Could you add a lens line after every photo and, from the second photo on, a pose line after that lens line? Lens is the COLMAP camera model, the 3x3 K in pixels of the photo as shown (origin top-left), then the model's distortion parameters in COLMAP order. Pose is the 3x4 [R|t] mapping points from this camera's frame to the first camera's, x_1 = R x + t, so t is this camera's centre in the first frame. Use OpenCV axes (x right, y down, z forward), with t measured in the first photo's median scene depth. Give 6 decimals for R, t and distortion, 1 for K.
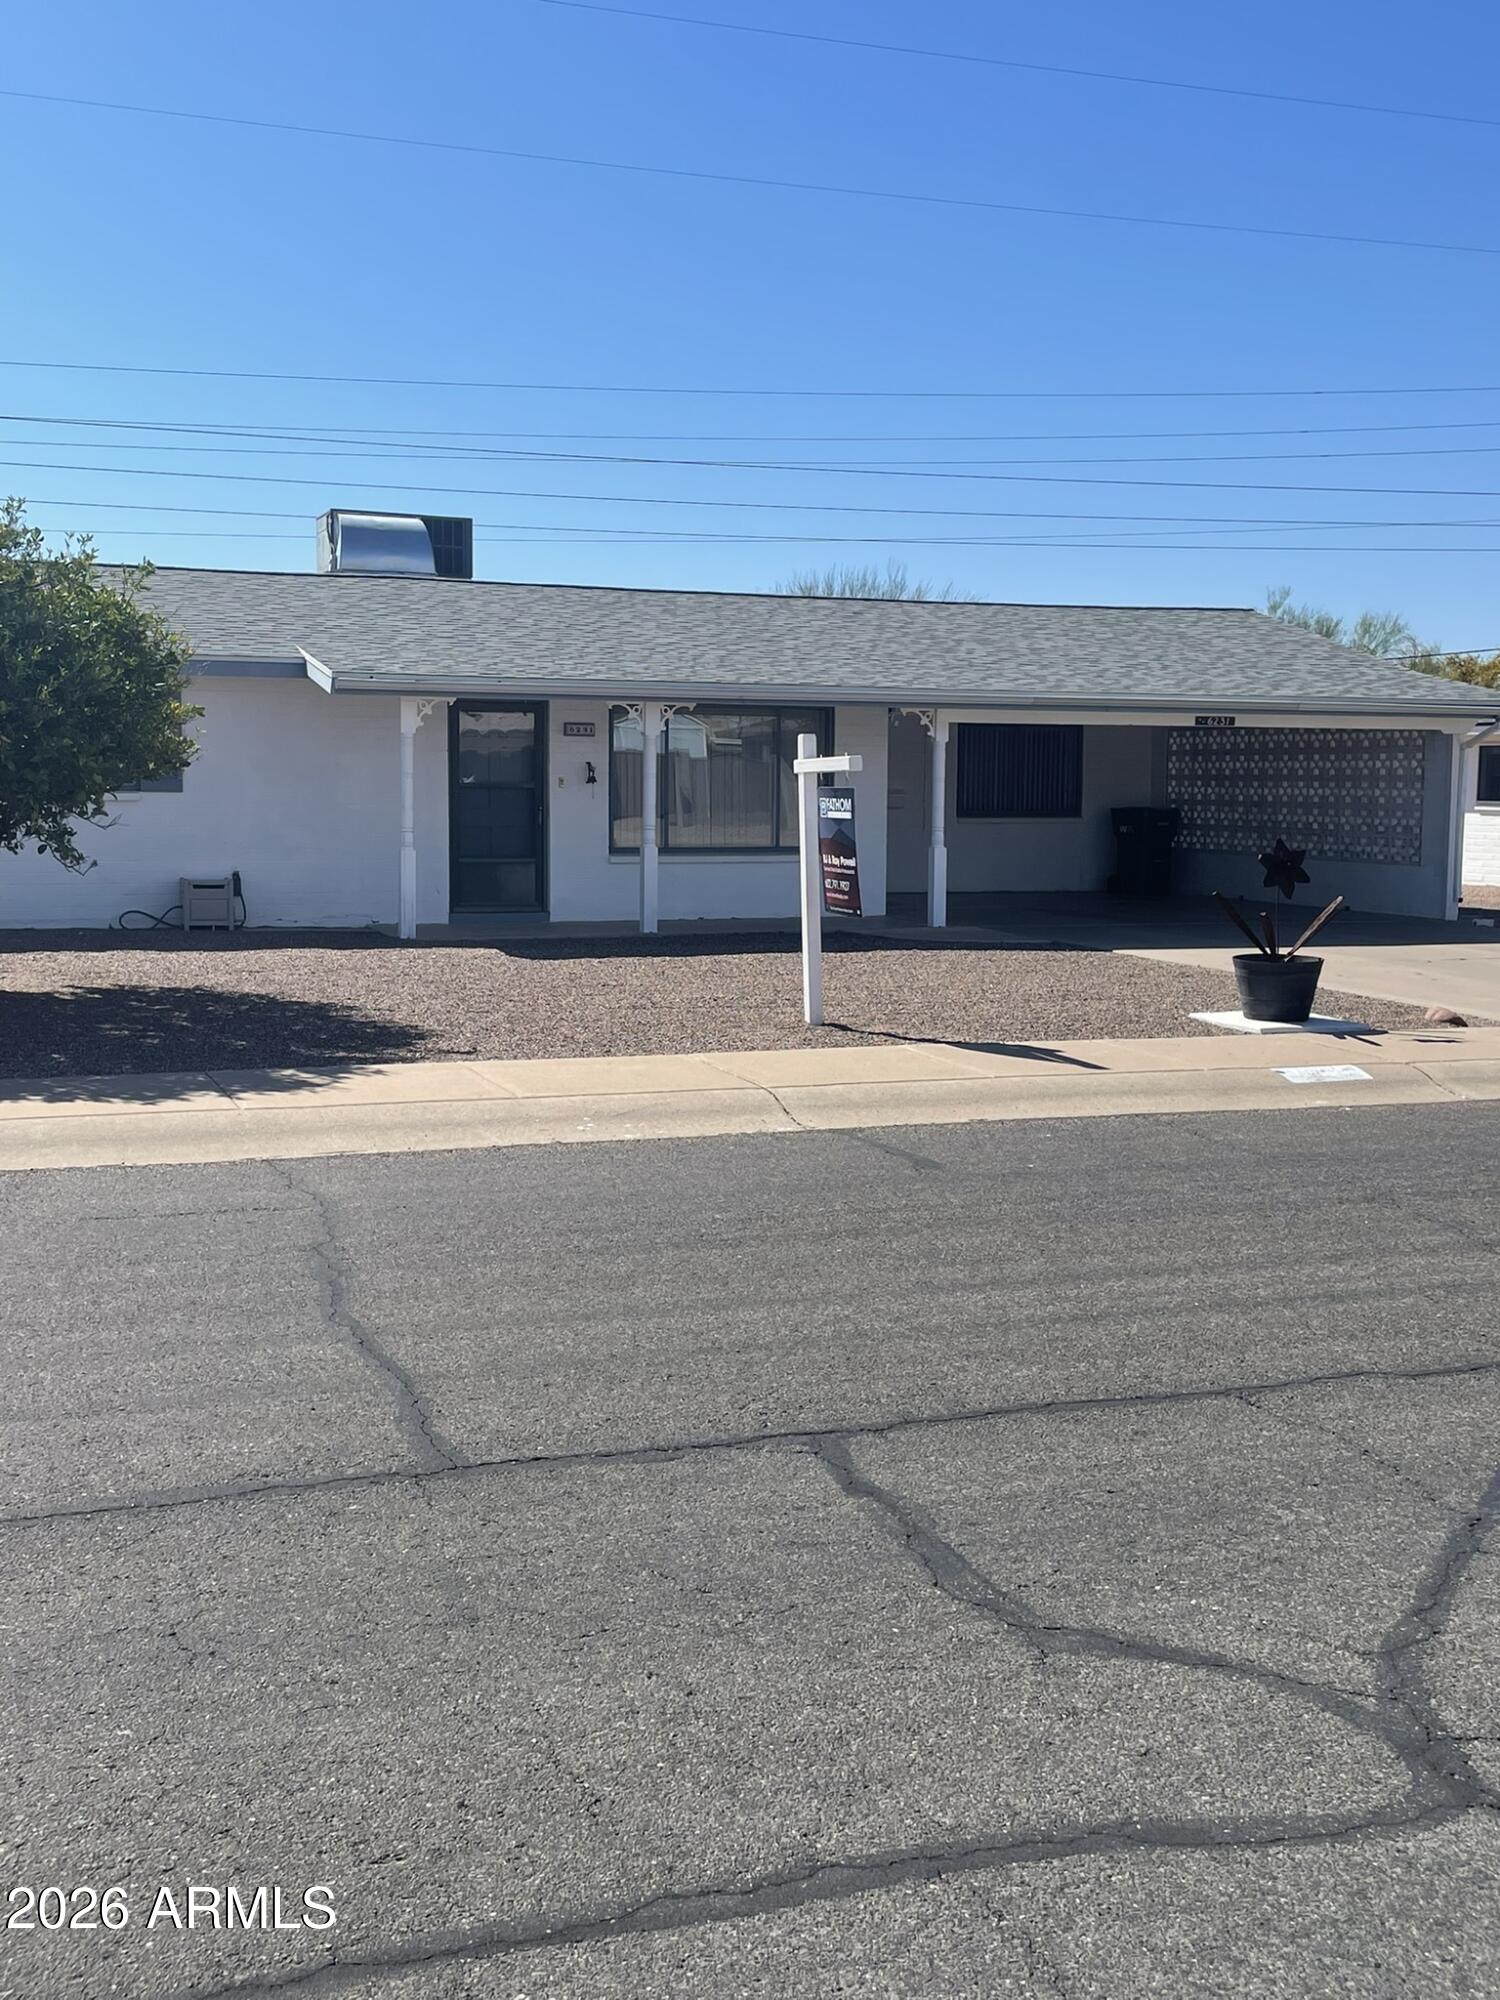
lens RADIAL K [[2146.6, 0, 740.3], [0, 2146.6, 1002.5], [0, 0, 1]] dist [0.094552, 0.000000]
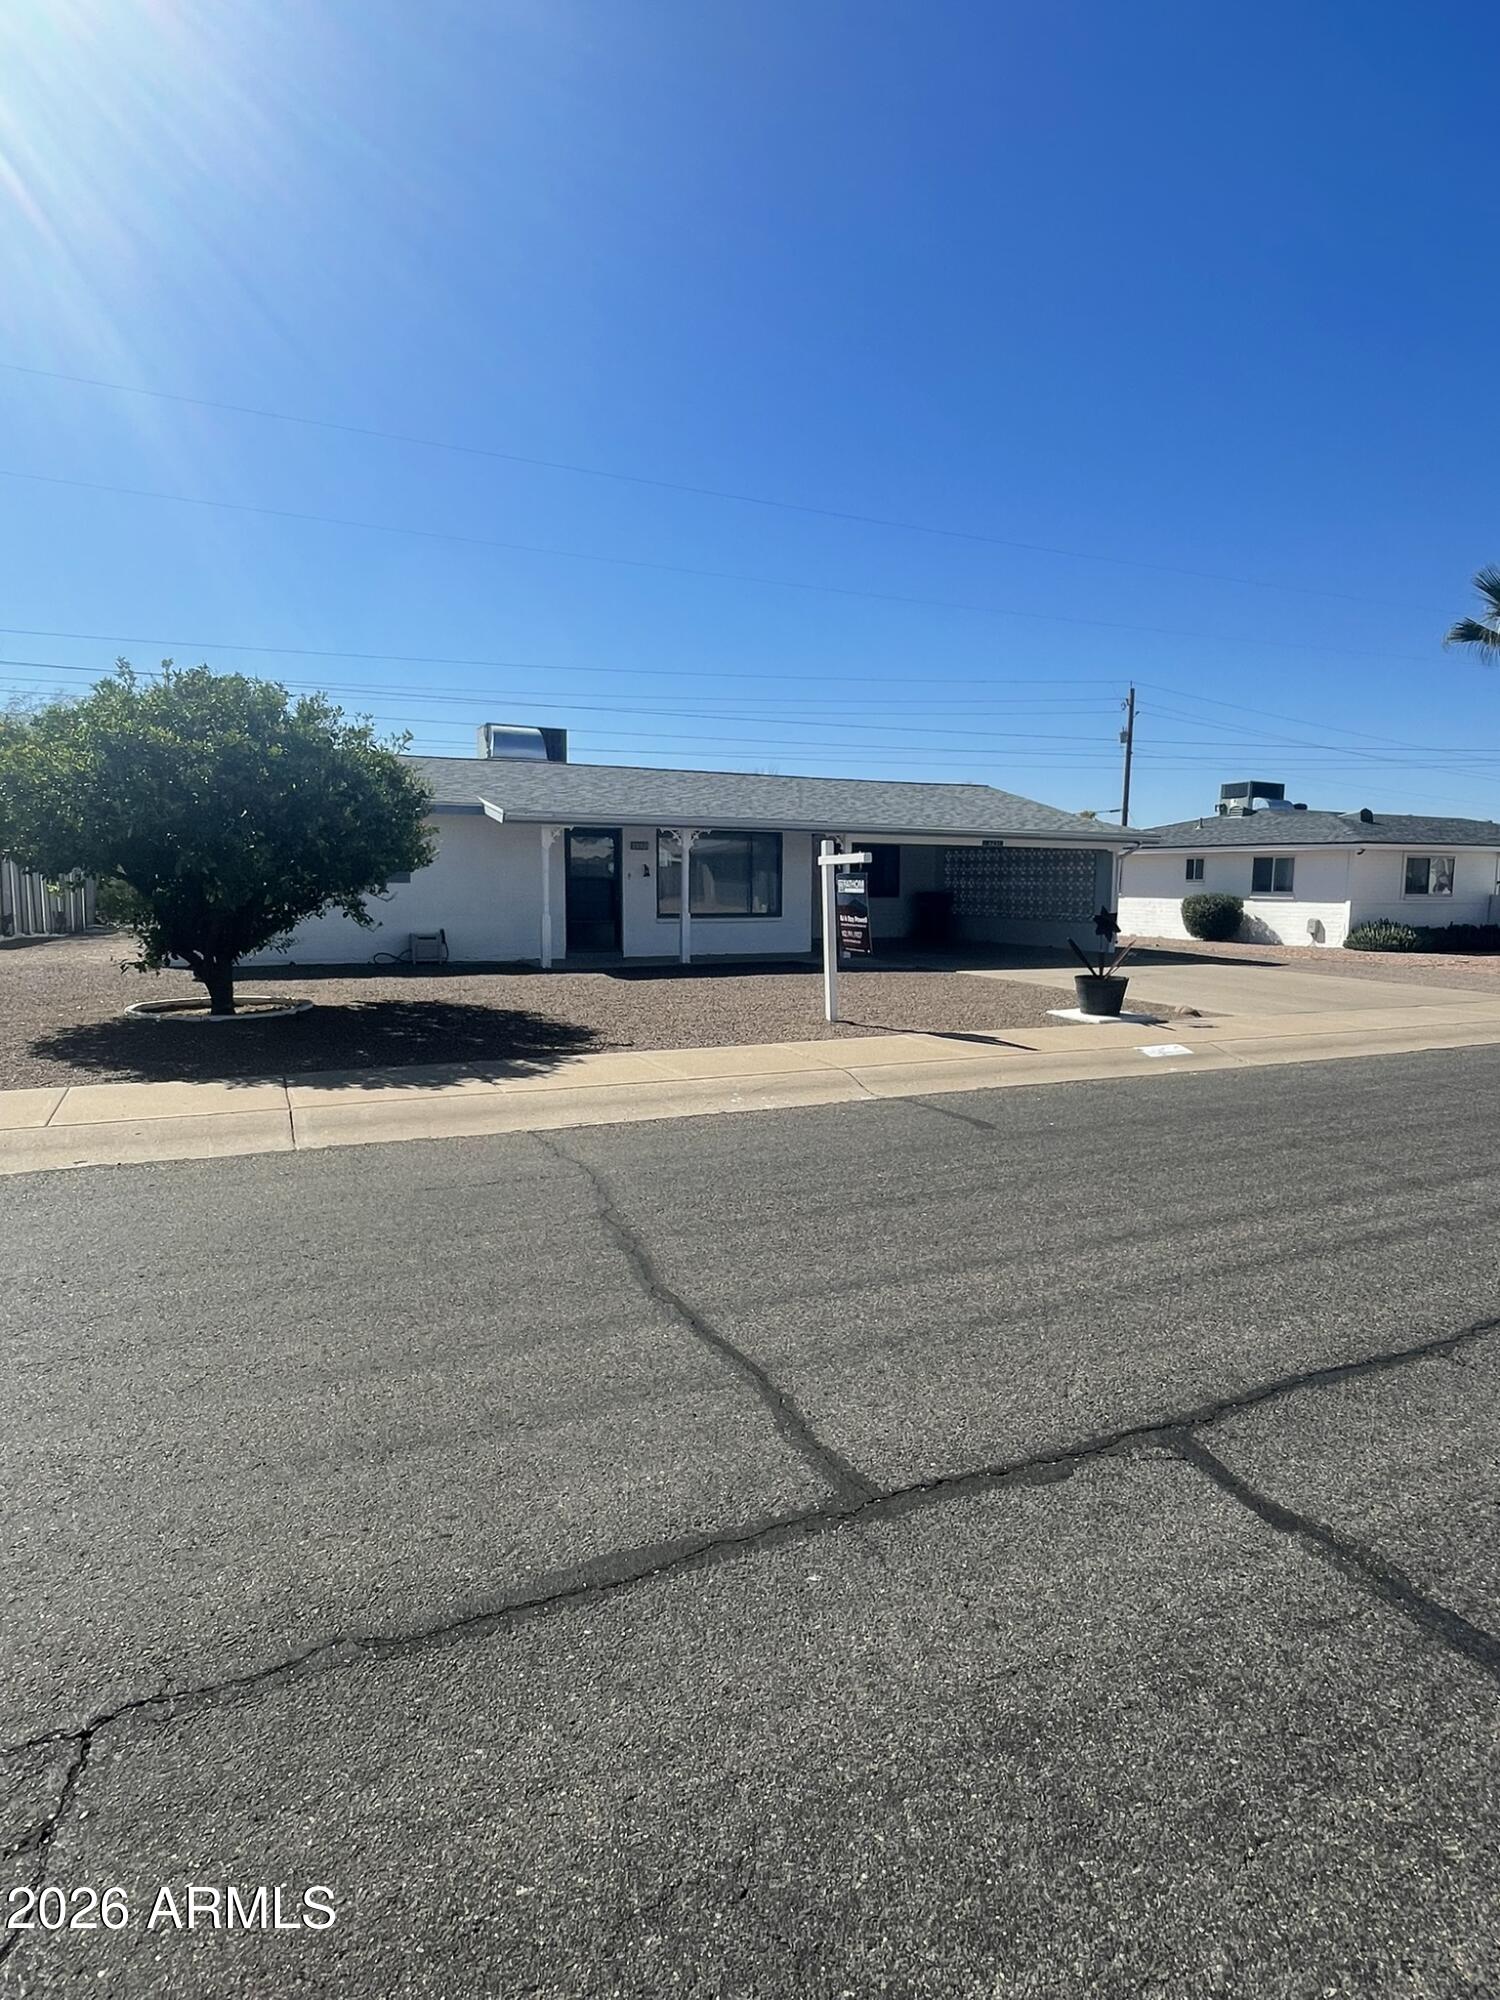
lens RADIAL K [[1083.0, 0, 757.5], [0, 1083.0, 1010.7], [0, 0, 1]] dist [-0.001086, 0.001465]
pose [[0.996260, -0.011703, 0.085608, -0.086442], [0.010430, 0.999829, 0.015301, -0.010318], [-0.085772, -0.014351, 0.996211, 0.186327]]
